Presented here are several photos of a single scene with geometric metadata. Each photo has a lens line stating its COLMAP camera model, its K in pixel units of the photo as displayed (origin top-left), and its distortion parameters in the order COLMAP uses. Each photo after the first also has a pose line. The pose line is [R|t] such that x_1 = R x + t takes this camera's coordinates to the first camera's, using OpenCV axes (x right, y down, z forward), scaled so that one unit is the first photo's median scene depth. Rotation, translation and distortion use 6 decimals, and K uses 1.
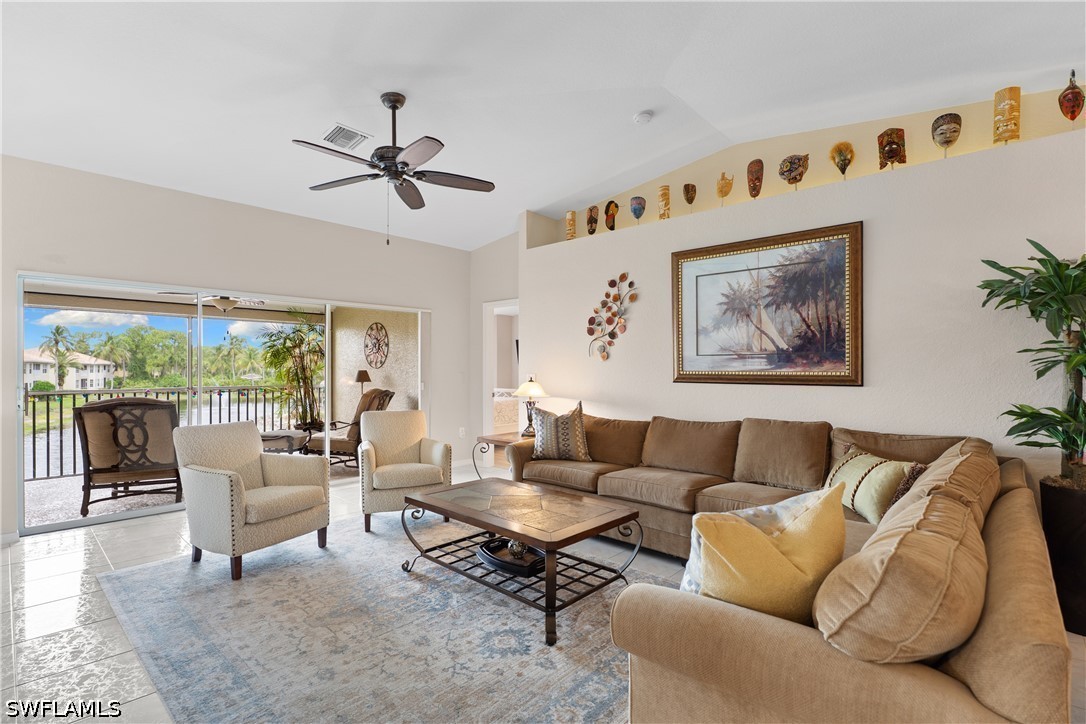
lens RADIAL K [[515.0, 0, 548.3], [0, 515.0, 371.3], [0, 0, 1]] dist [-0.011247, 0.000041]
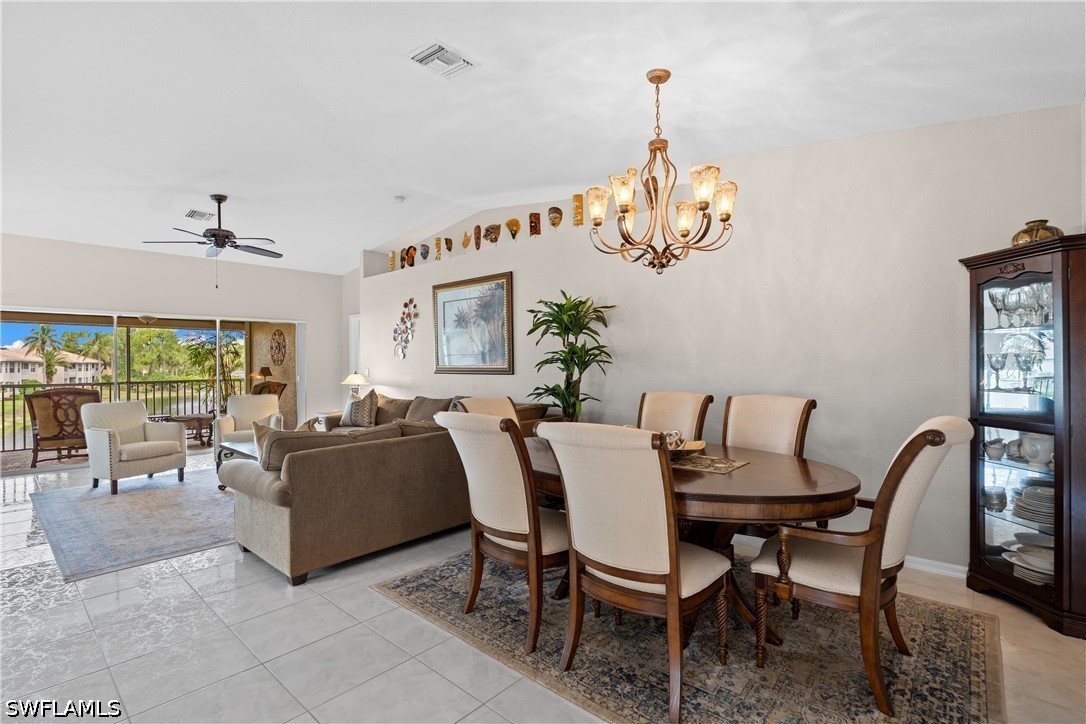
lens RADIAL K [[506.0, 0, 543.0], [0, 506.0, 362.0], [0, 0, 1]] dist [-0.001512, -0.004343]
pose [[0.999899, -0.009416, 0.010635, 0.504523], [0.009488, 0.999932, -0.006766, 0.001318], [-0.010571, 0.006866, 0.999921, -0.427549]]
